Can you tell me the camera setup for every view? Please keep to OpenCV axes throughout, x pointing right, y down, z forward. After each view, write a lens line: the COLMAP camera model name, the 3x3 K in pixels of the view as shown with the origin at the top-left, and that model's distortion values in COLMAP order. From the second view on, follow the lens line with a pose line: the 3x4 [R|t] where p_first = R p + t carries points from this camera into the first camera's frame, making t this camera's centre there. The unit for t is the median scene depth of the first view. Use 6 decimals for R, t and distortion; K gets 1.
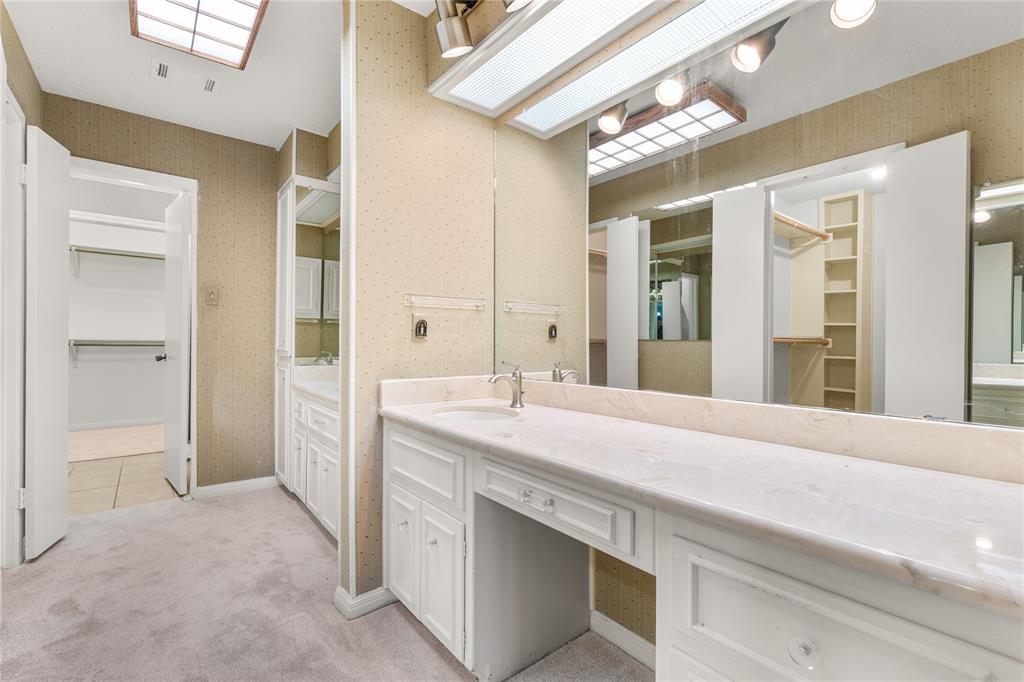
lens RADIAL K [[450.4, 0, 511.8], [0, 450.4, 338.9], [0, 0, 1]] dist [0.012824, 0.000088]
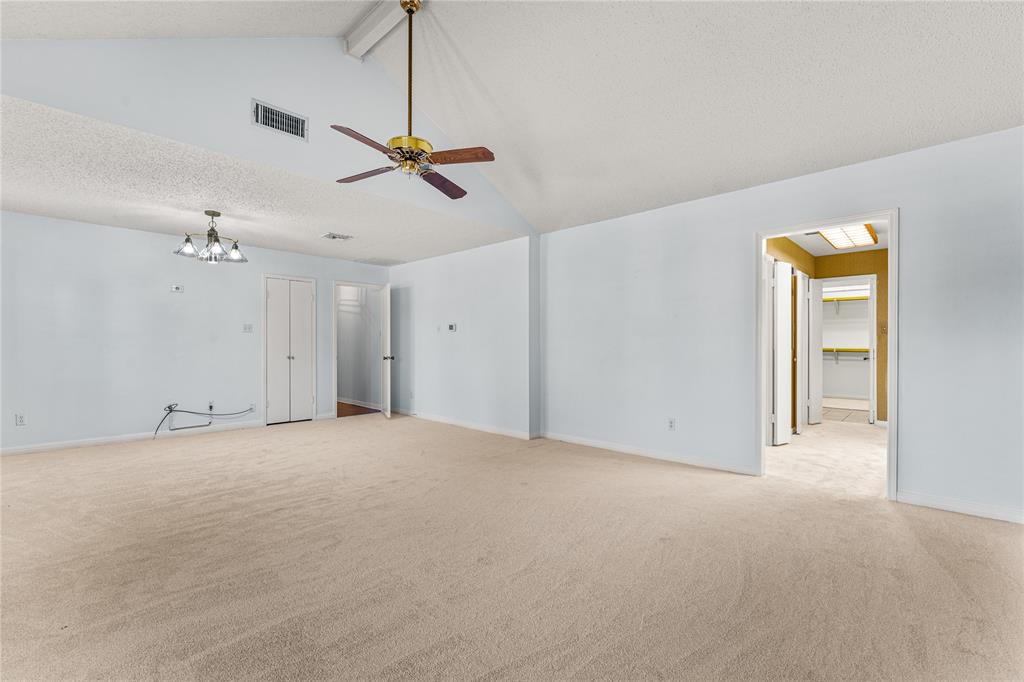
lens RADIAL K [[450.4, 0, 511.8], [0, 450.4, 344.5], [0, 0, 1]] dist [0.012824, 0.000088]
pose [[0.139542, -0.001854, -0.990214, 0.988490], [-0.004244, 0.999988, -0.002470, -0.007098], [0.990207, 0.004547, 0.139533, -0.826043]]
